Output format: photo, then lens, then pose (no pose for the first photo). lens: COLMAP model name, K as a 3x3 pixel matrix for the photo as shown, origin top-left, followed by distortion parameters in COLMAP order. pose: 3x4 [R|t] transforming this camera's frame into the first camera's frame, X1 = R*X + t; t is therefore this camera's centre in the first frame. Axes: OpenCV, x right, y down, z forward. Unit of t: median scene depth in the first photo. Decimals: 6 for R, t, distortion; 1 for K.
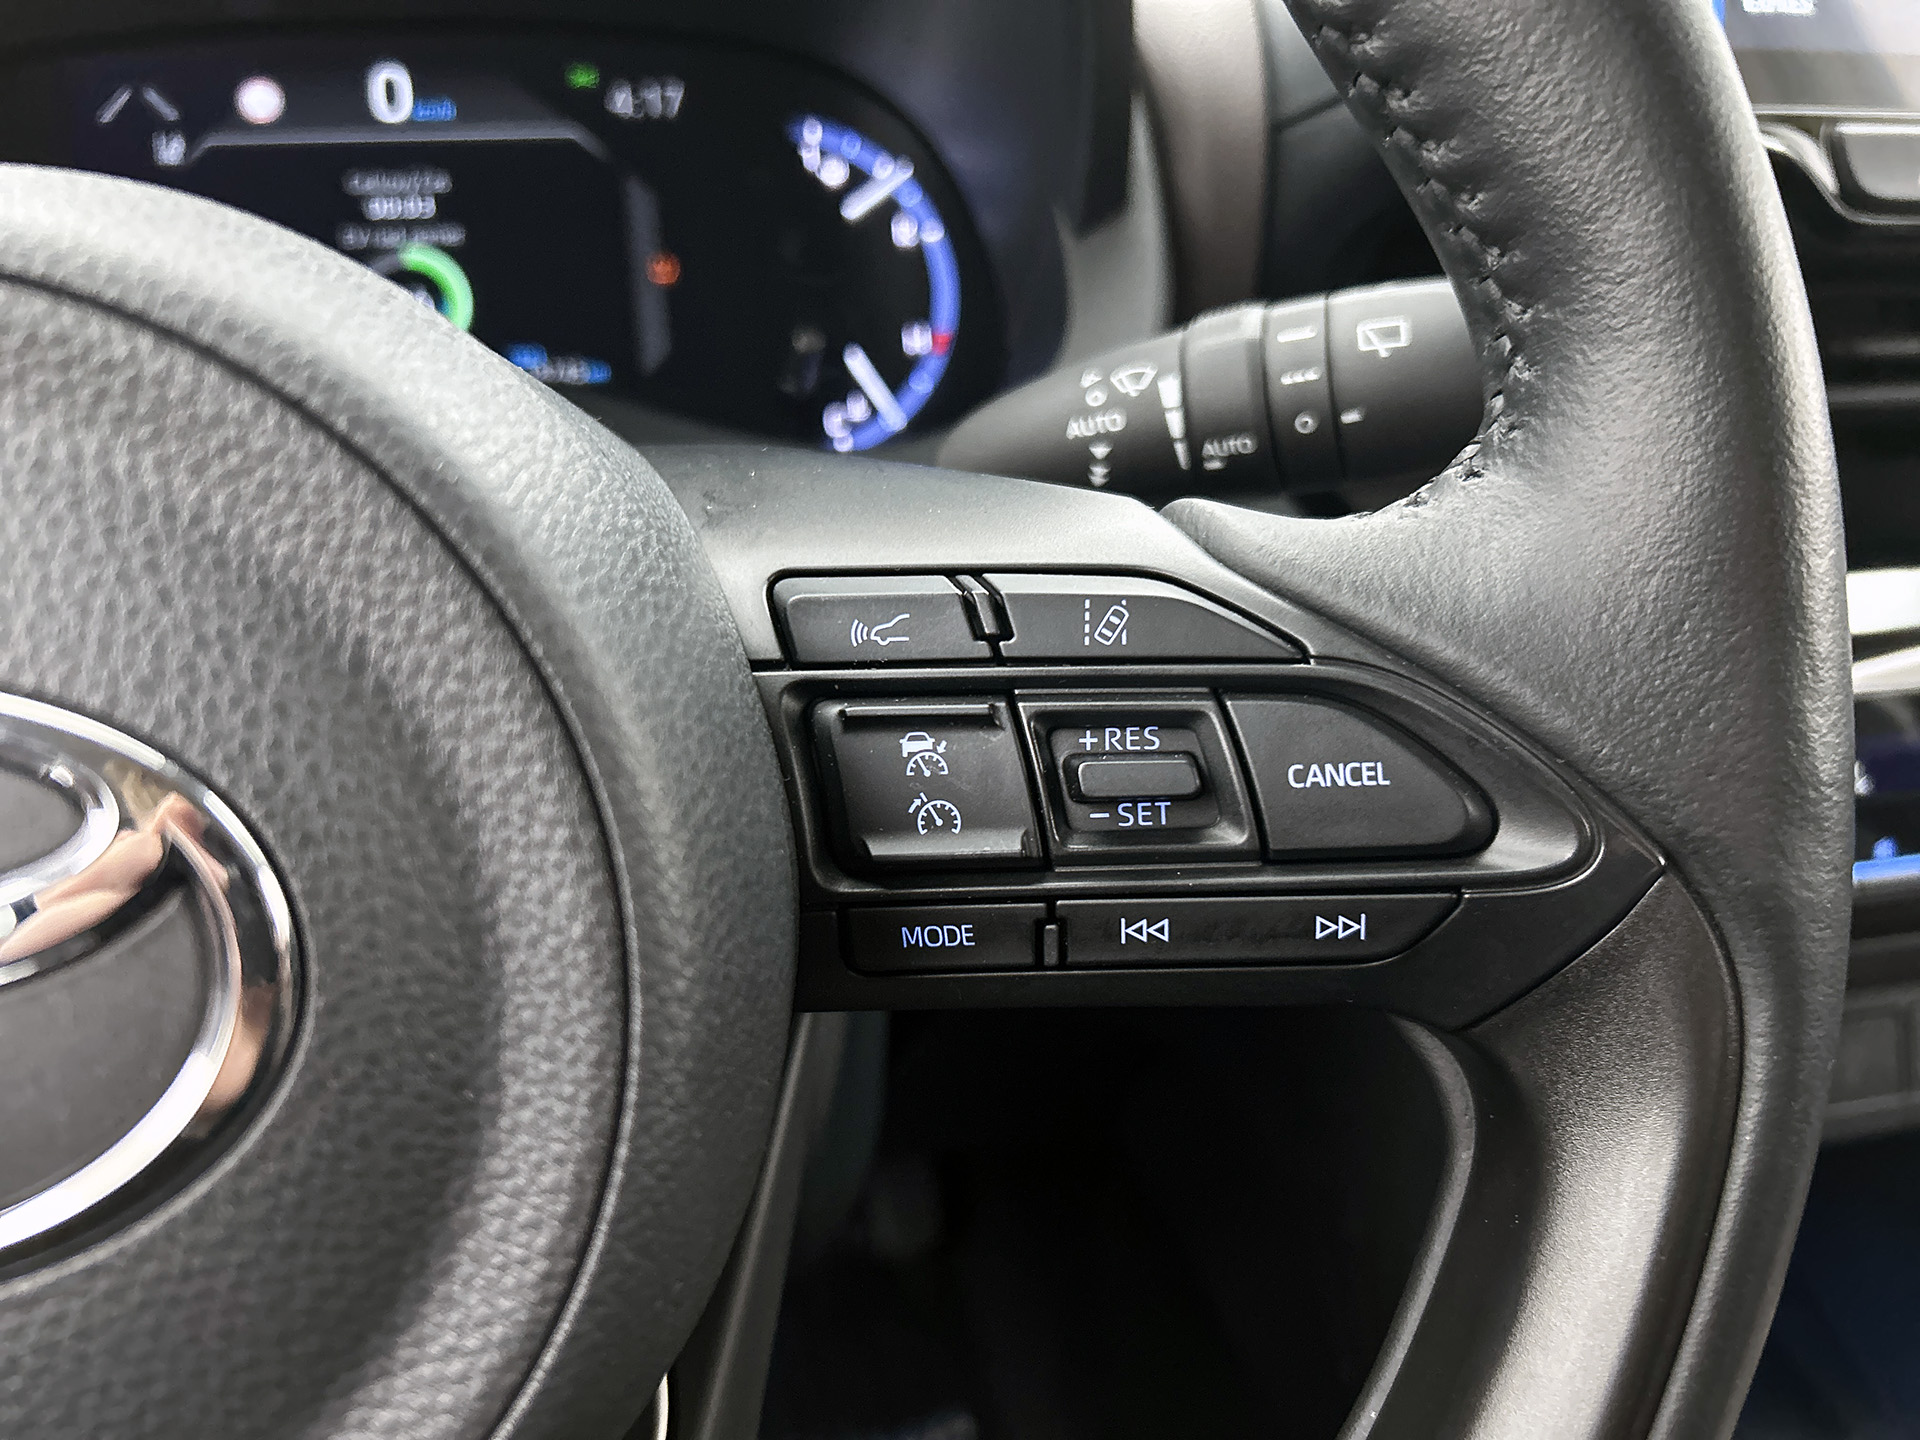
lens RADIAL K [[1501.5, 0, 897.3], [0, 1501.5, 679.5], [0, 0, 1]] dist [0.039670, -0.053778]
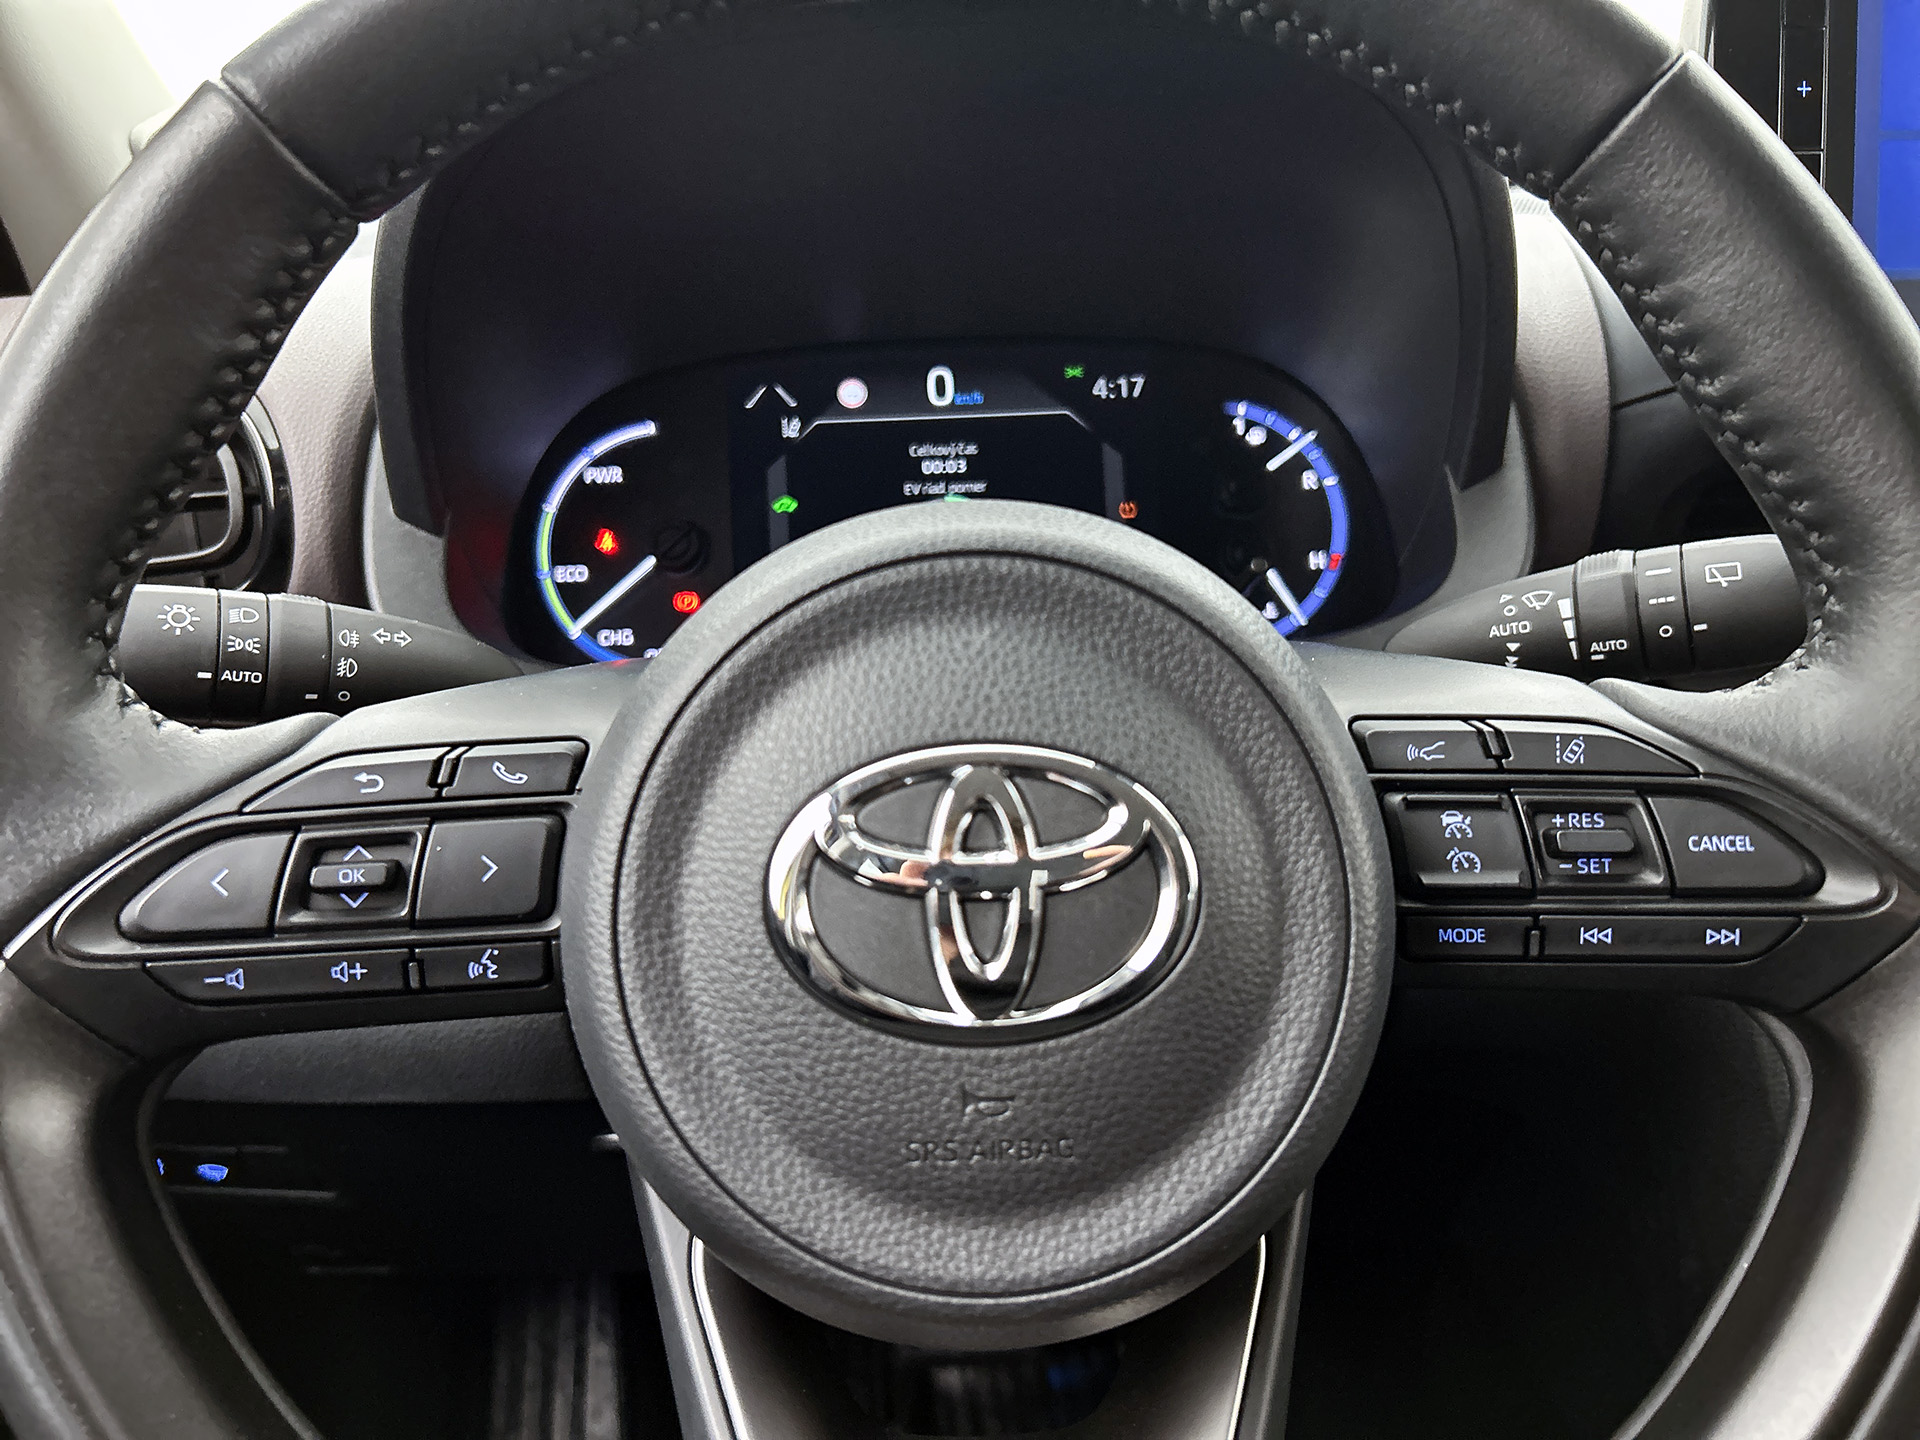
lens RADIAL K [[1470.4, 0, 918.0], [0, 1470.4, 716.2], [0, 0, 1]] dist [0.056123, -0.048687]
pose [[0.989230, 0.022618, -0.144614, -0.352222], [-0.036336, 0.995009, -0.092936, 0.108173], [0.141791, 0.097189, 0.985114, -0.764953]]
